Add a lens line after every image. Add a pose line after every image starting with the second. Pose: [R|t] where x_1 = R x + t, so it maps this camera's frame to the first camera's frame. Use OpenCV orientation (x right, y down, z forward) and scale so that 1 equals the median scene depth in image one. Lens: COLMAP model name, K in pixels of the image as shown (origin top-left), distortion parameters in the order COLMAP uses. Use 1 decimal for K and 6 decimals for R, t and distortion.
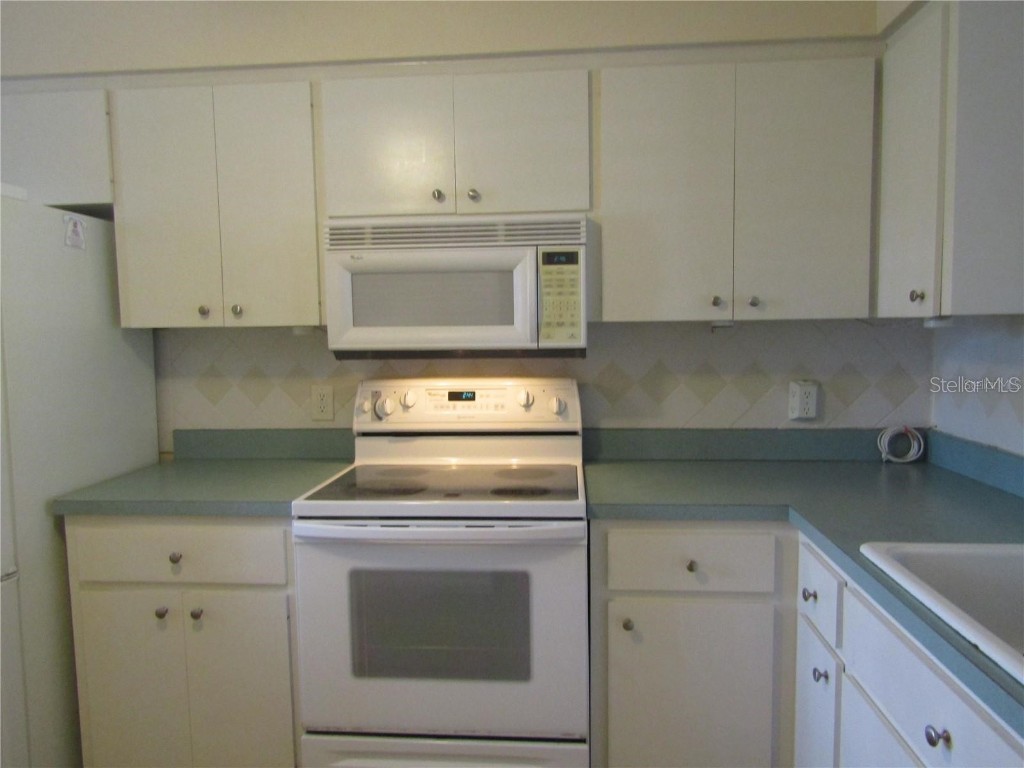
lens RADIAL K [[733.3, 0, 512.0], [0, 733.3, 384.0], [0, 0, 1]] dist [-0.008470, 0.000769]
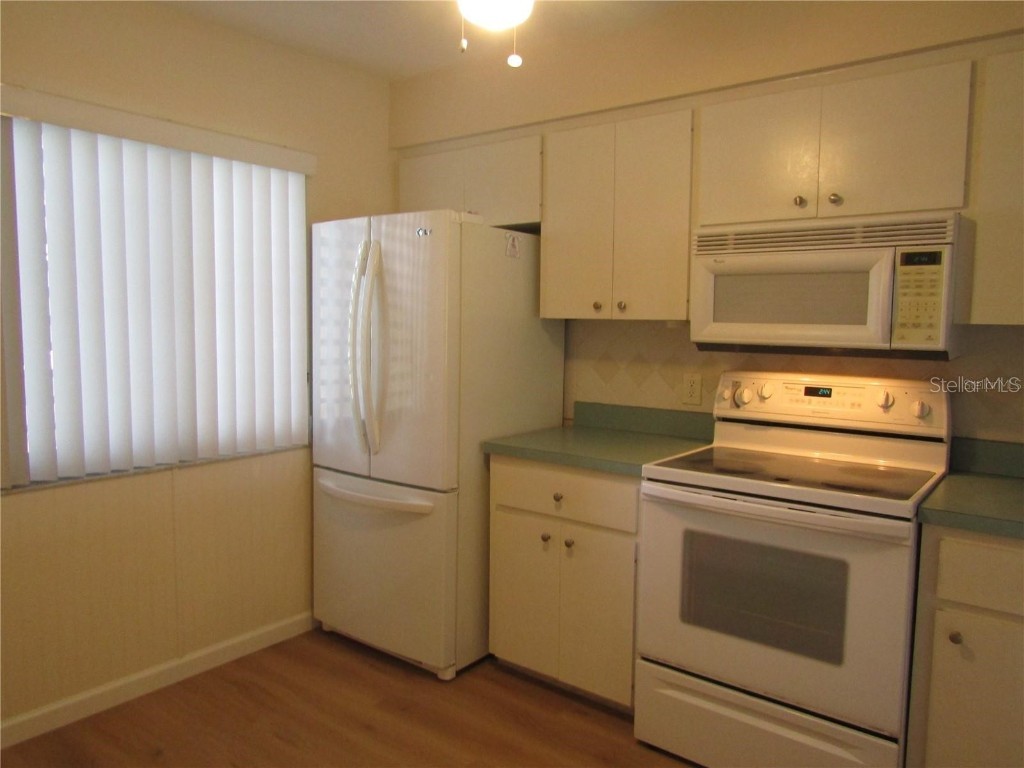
lens RADIAL K [[735.0, 0, 515.9], [0, 735.0, 388.3], [0, 0, 1]] dist [-0.001143, -0.002560]
pose [[0.835299, 0.076694, -0.544420, 0.158925], [-0.070063, 0.996998, 0.032952, 0.007911], [0.545313, 0.010619, 0.838165, -0.121392]]
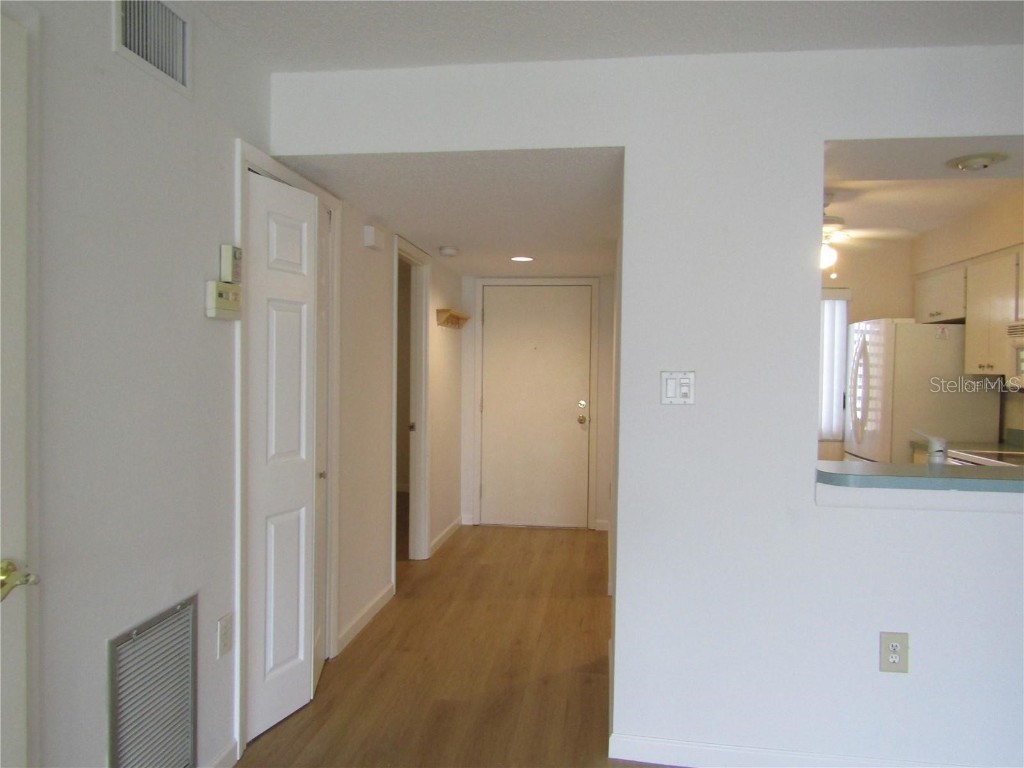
lens RADIAL K [[735.0, 0, 515.9], [0, 735.0, 388.3], [0, 0, 1]] dist [-0.001143, -0.002560]
pose [[-0.049299, 0.043647, -0.997830, 1.834167], [-0.092935, 0.994510, 0.048094, -0.015713], [0.994451, 0.095104, -0.044972, -0.236086]]
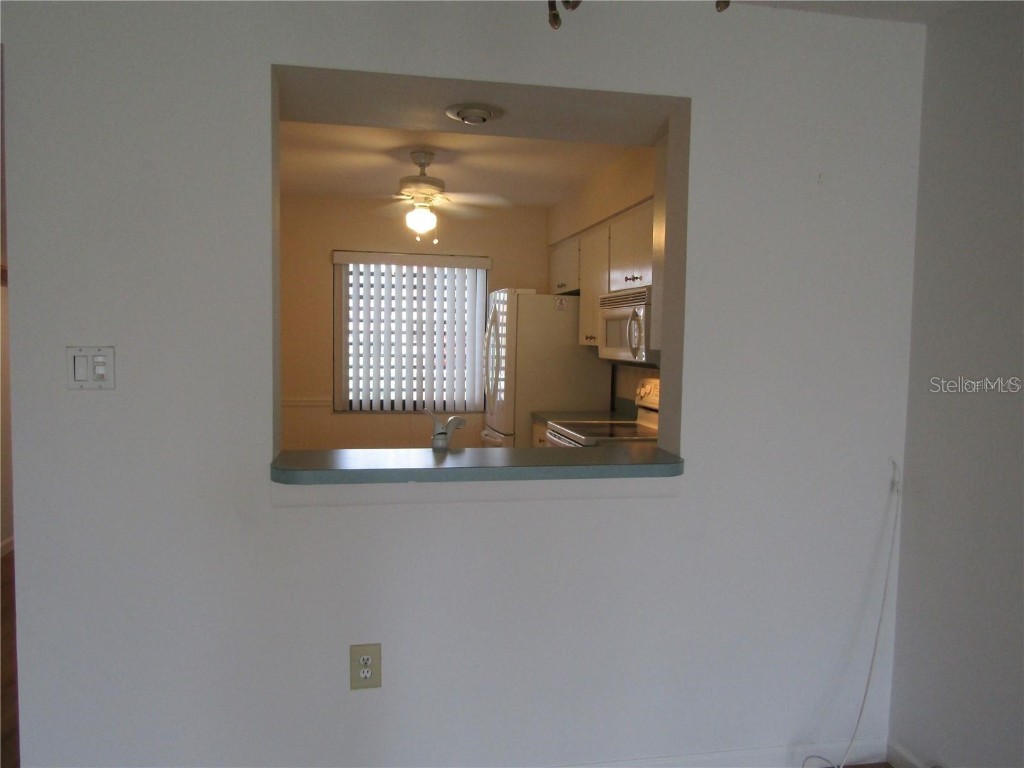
lens RADIAL K [[733.3, 0, 512.0], [0, 733.3, 384.0], [0, 0, 1]] dist [-0.008470, 0.000769]
pose [[0.267878, 0.079953, -0.960130, 1.667917], [-0.097239, 0.993706, 0.055620, -0.065909], [0.958533, 0.078463, 0.273967, 0.222543]]
